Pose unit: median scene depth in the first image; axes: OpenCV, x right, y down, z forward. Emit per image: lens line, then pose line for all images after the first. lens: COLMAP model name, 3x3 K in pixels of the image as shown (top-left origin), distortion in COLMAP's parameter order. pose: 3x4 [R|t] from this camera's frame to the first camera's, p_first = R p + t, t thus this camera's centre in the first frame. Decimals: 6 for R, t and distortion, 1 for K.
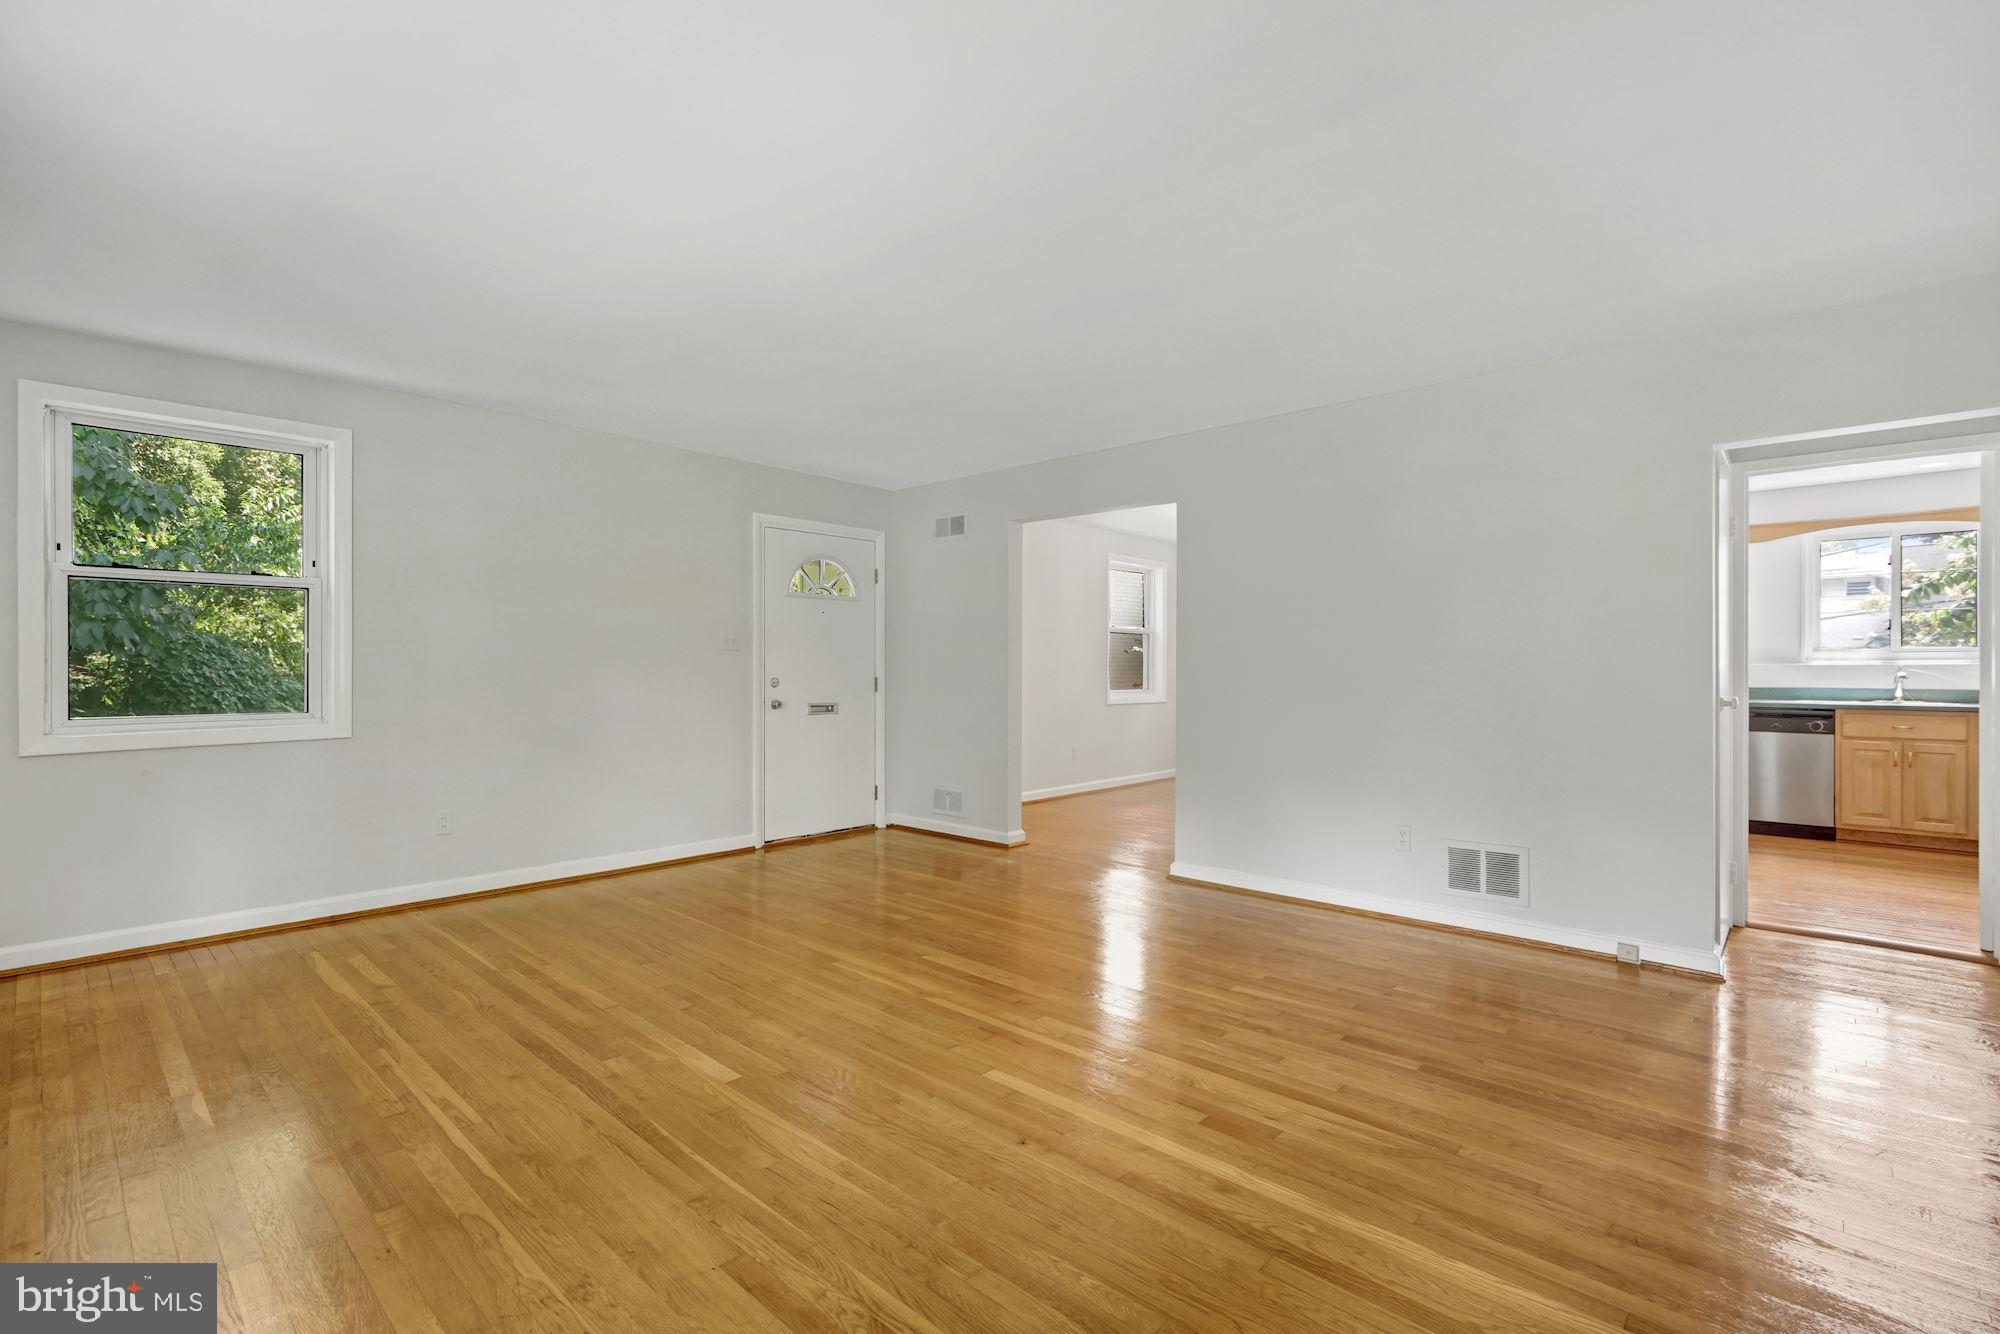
lens RADIAL K [[905.3, 0, 997.8], [0, 905.3, 672.5], [0, 0, 1]] dist [-0.005463, 0.000383]
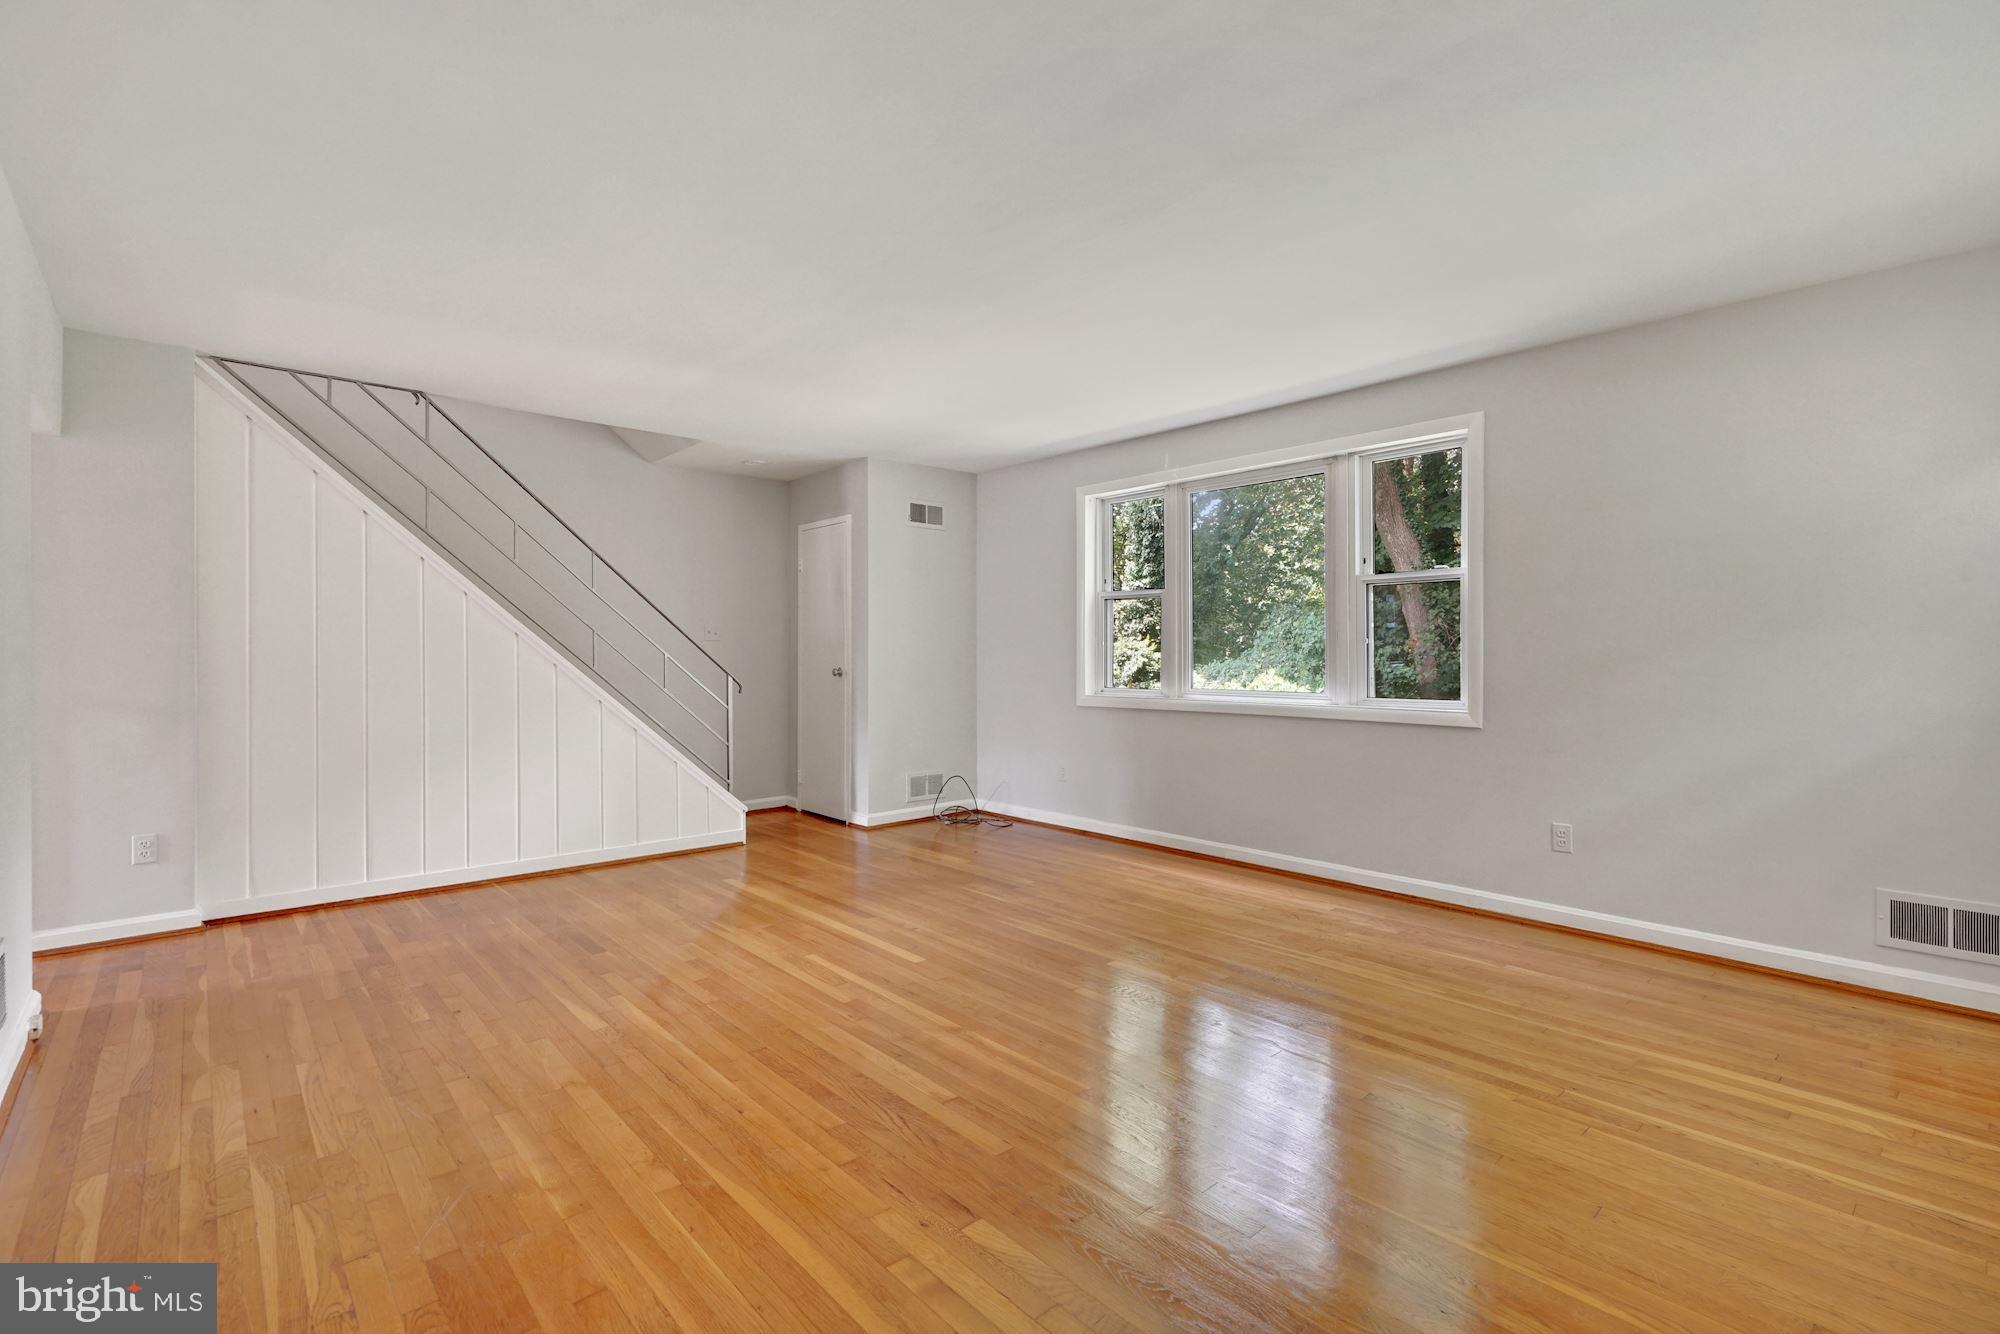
lens RADIAL K [[905.3, 0, 995.5], [0, 905.3, 670.1], [0, 0, 1]] dist [-0.005463, 0.000383]
pose [[-0.995991, -0.004395, 0.089348, -0.192030], [-0.002454, 0.999759, 0.021824, -0.009211], [-0.089422, 0.021518, -0.995761, 1.868661]]
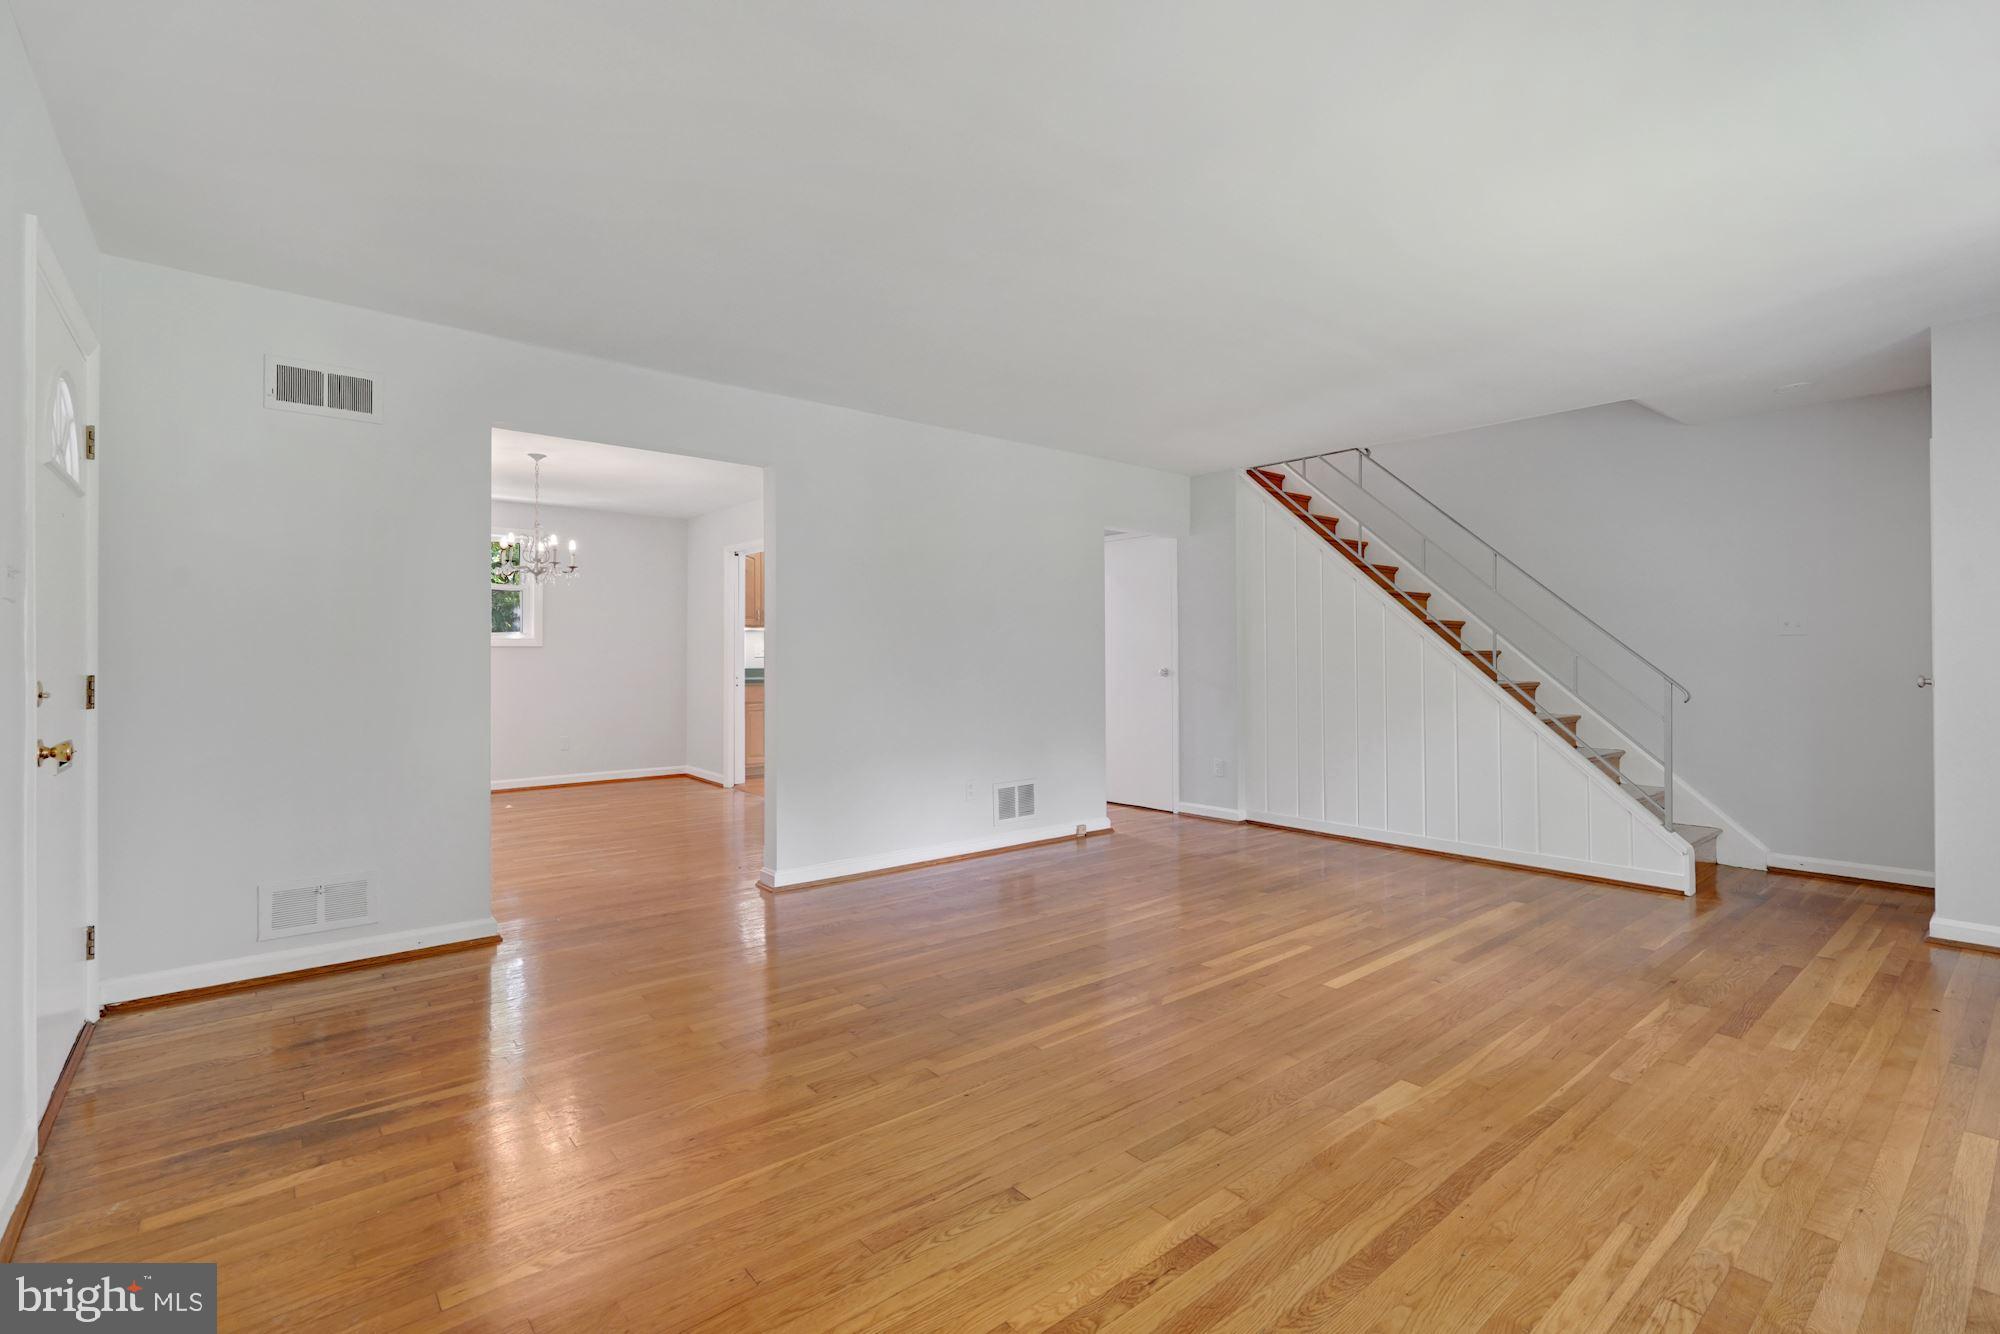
lens RADIAL K [[905.3, 0, 1000.9], [0, 905.3, 660.9], [0, 0, 1]] dist [-0.005463, 0.000383]
pose [[0.127176, -0.008092, 0.991847, -1.032200], [0.005212, 0.999958, 0.007490, -0.005664], [-0.991866, 0.004217, 0.127213, 1.043834]]
